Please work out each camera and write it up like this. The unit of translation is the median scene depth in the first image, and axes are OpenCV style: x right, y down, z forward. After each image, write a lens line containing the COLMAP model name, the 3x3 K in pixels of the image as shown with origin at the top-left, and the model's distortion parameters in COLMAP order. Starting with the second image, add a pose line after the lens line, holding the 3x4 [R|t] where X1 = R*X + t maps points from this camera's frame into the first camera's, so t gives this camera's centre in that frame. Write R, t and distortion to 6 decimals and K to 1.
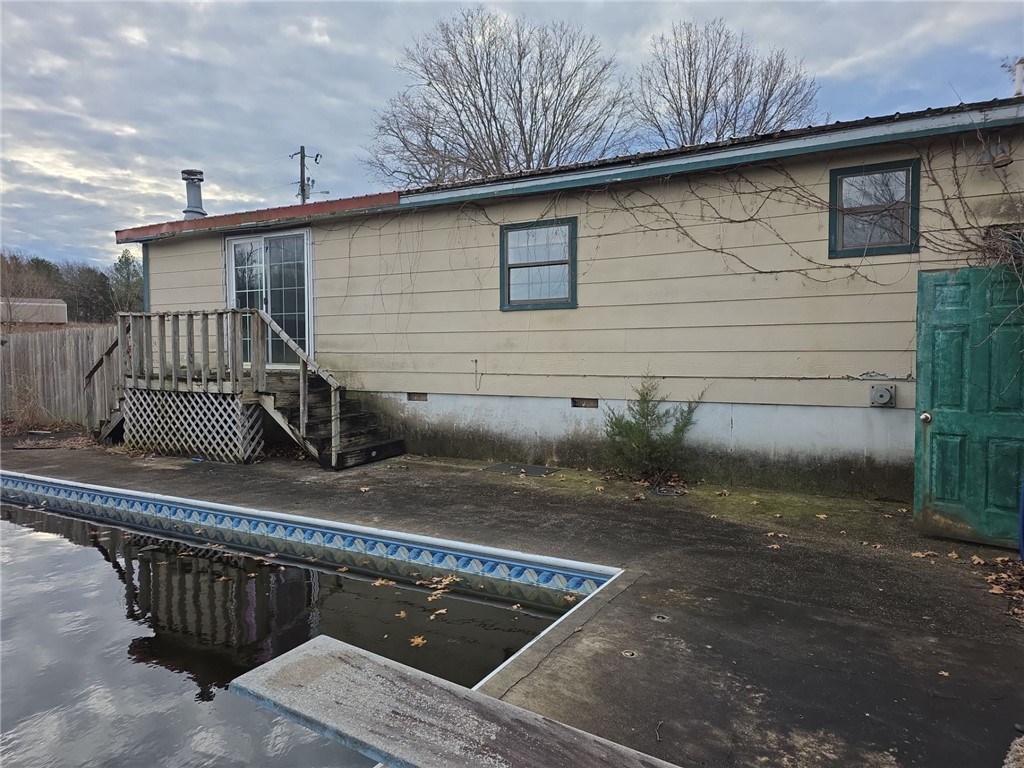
lens RADIAL K [[689.4, 0, 510.8], [0, 689.4, 371.6], [0, 0, 1]] dist [0.056229, -0.048448]
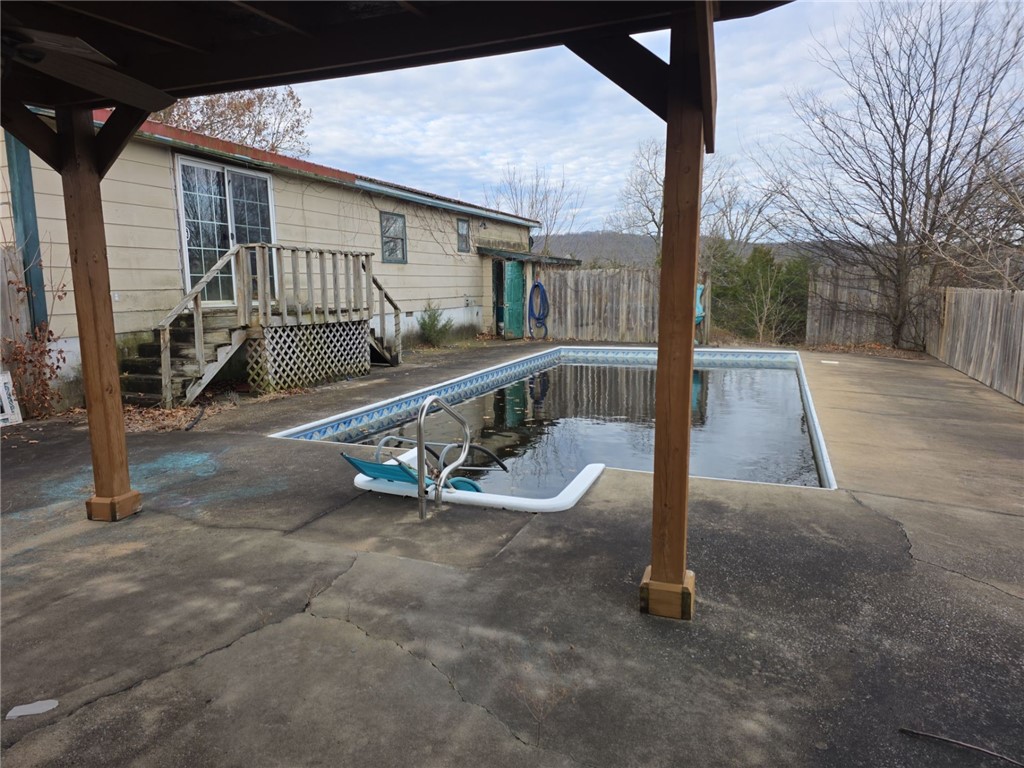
lens RADIAL K [[689.4, 0, 510.2], [0, 689.4, 389.1], [0, 0, 1]] dist [0.056229, -0.048448]
pose [[-0.150623, -0.139510, 0.978698, -1.621545], [0.046783, 0.987877, 0.148019, -0.017341], [-0.987484, 0.068081, -0.142270, 0.880885]]
